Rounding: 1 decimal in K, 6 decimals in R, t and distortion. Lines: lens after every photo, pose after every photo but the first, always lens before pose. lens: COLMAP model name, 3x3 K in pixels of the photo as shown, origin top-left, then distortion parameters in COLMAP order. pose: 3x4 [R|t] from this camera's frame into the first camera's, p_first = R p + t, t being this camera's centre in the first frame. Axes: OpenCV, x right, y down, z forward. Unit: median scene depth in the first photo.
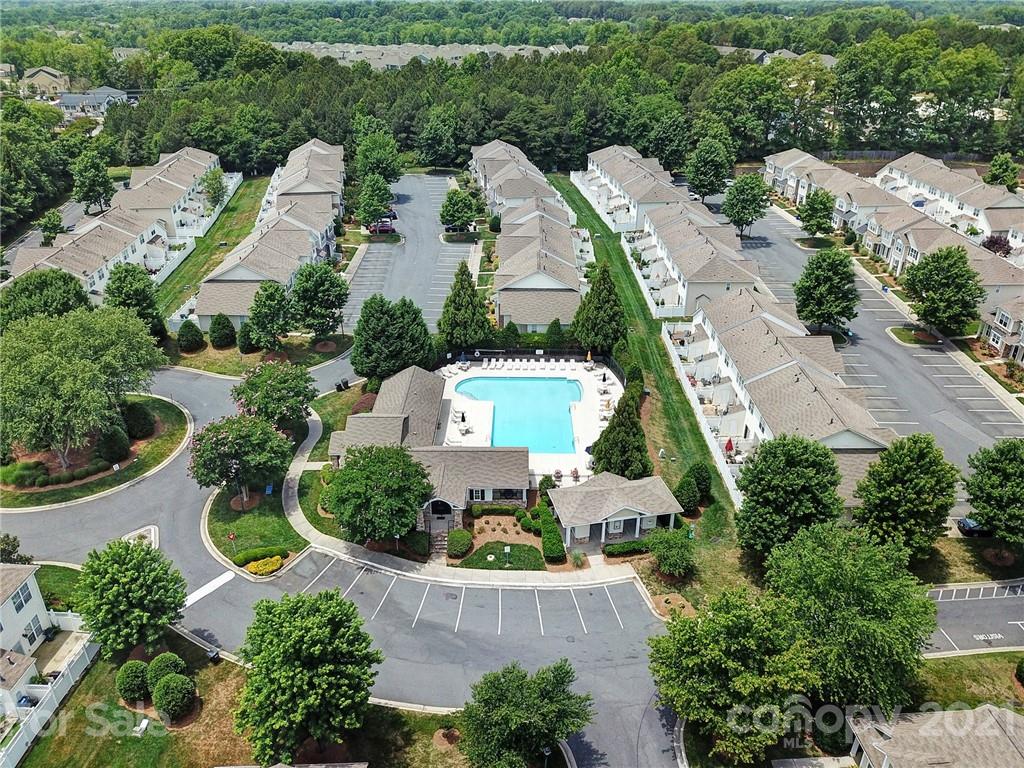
lens RADIAL K [[794.8, 0, 512.0], [0, 794.8, 384.0], [0, 0, 1]] dist [0.002905, 0.002331]
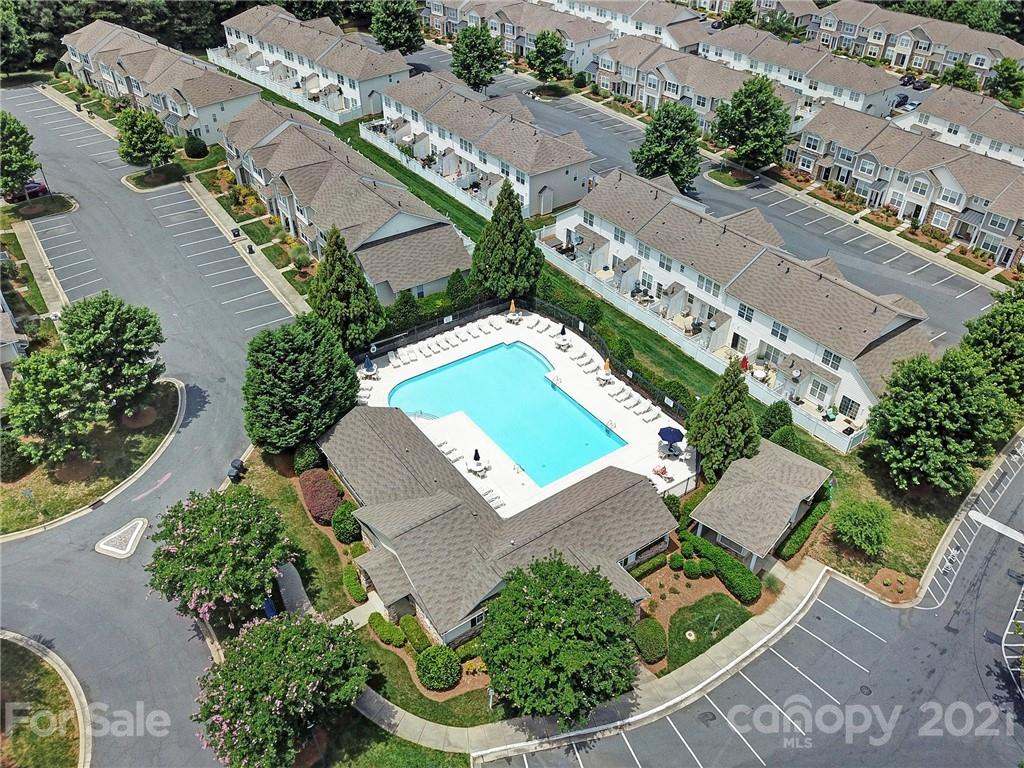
lens RADIAL K [[794.8, 0, 512.0], [0, 794.8, 384.0], [0, 0, 1]] dist [0.002905, 0.002331]
pose [[0.810202, -0.355385, 0.466127, -0.277004], [0.262291, 0.930988, 0.253901, -0.152009], [-0.524191, -0.083451, 0.847502, 0.309793]]
